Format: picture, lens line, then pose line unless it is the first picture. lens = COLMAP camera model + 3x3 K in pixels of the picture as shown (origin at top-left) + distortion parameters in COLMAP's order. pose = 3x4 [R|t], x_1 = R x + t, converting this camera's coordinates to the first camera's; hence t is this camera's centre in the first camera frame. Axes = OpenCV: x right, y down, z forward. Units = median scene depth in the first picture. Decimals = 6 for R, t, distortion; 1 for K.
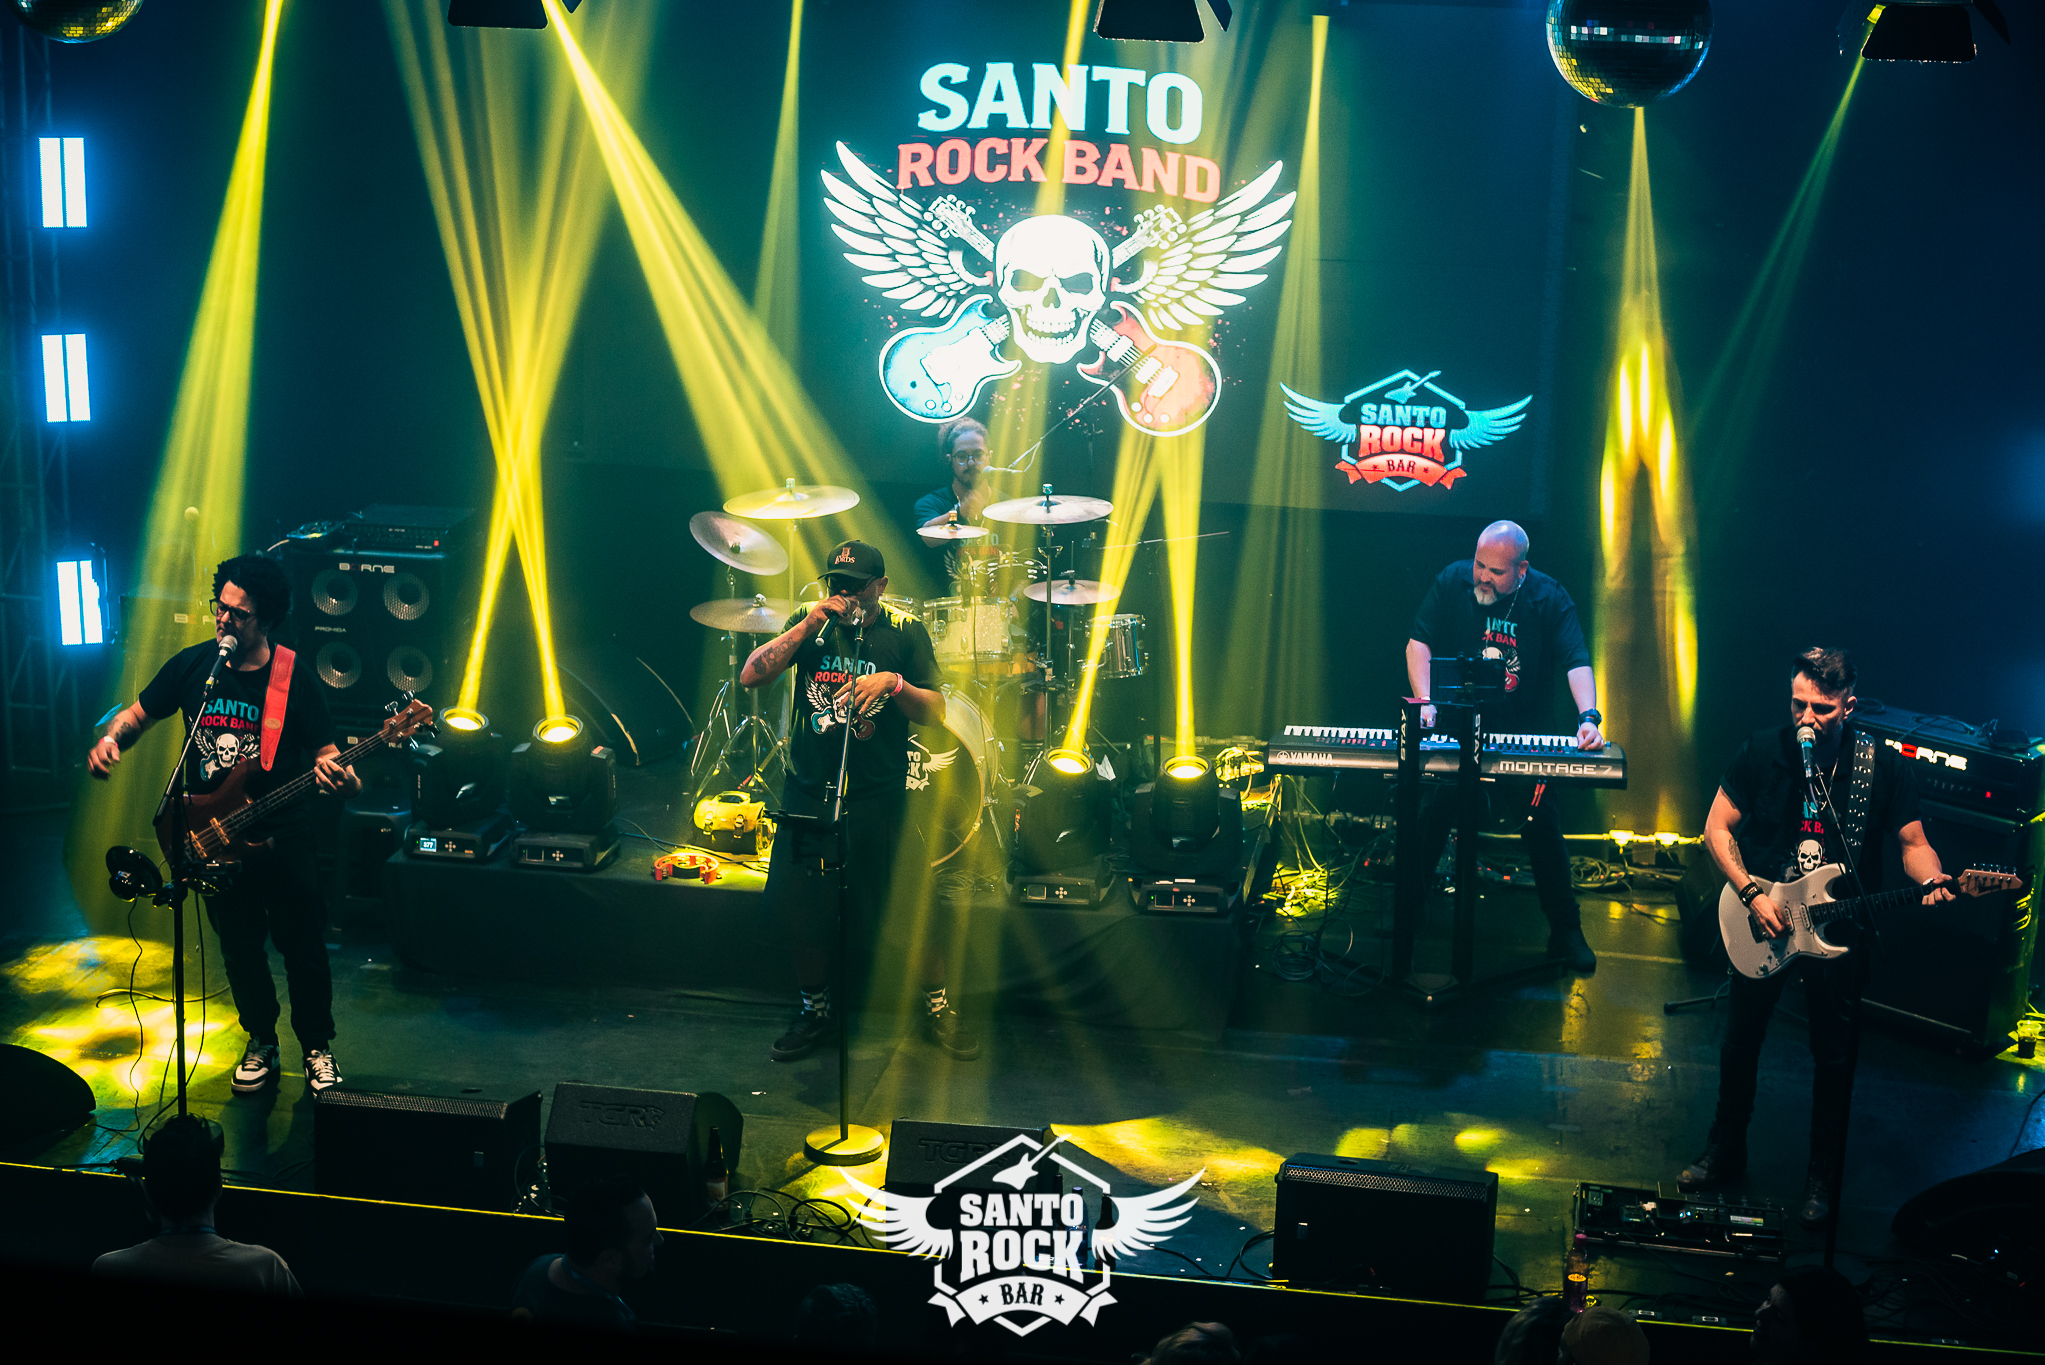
lens RADIAL K [[2971.3, 0, 1022.5], [0, 2971.3, 682.5], [0, 0, 1]] dist [-0.085592, 0.002605]
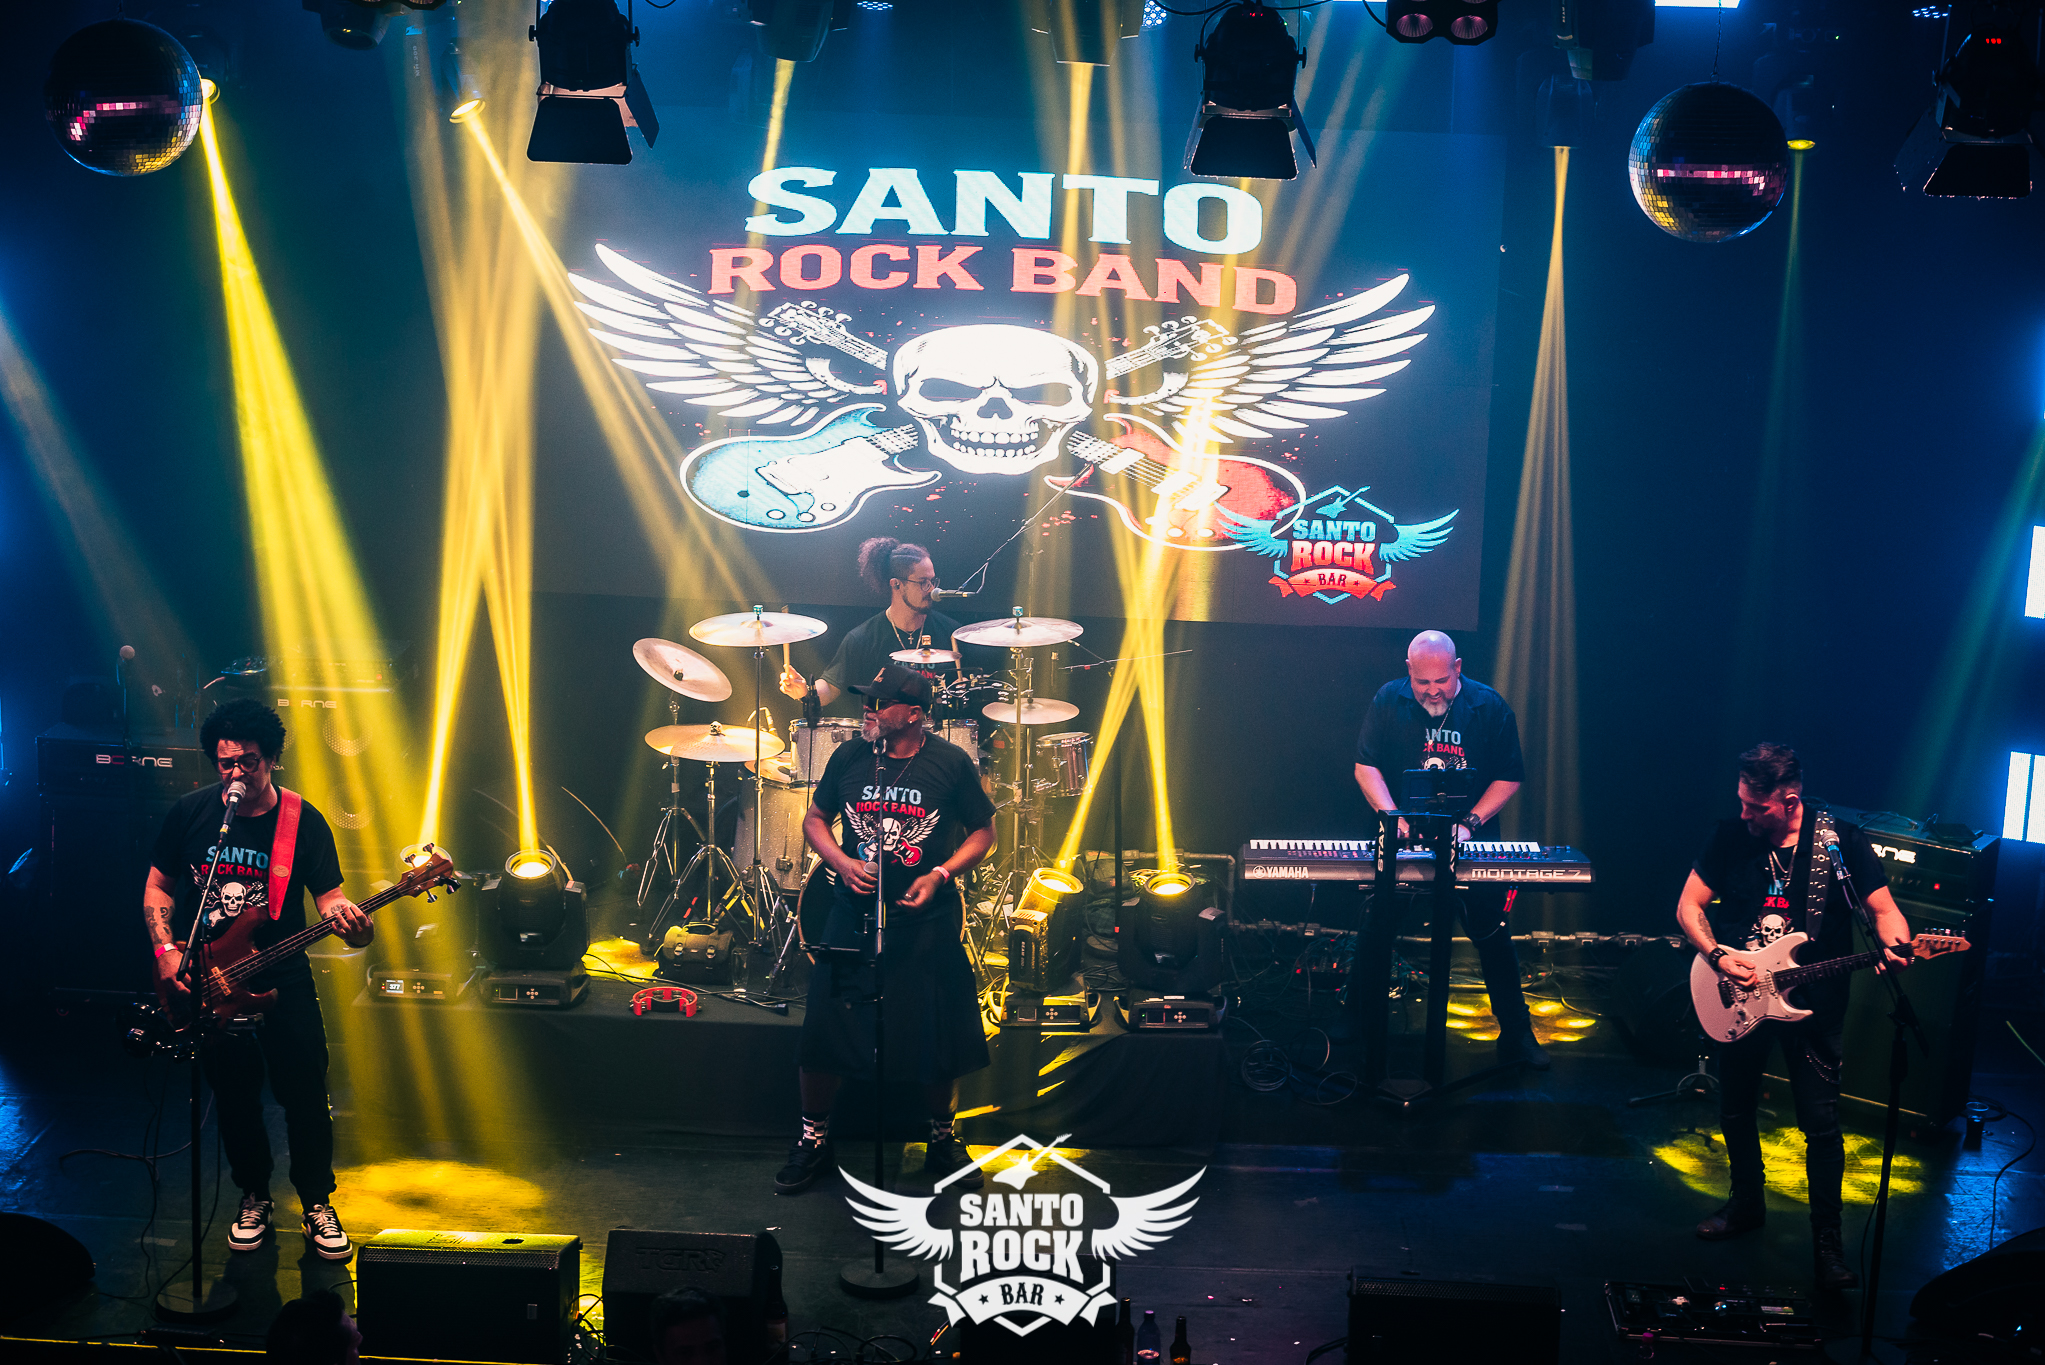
lens RADIAL K [[2971.3, 0, 1022.5], [0, 2971.3, 682.5], [0, 0, 1]] dist [-0.085592, 0.002605]
pose [[0.991844, -0.022210, 0.125508, -0.107205], [0.026277, 0.999179, -0.030838, -0.009199], [-0.124720, 0.033885, 0.991613, 0.003659]]
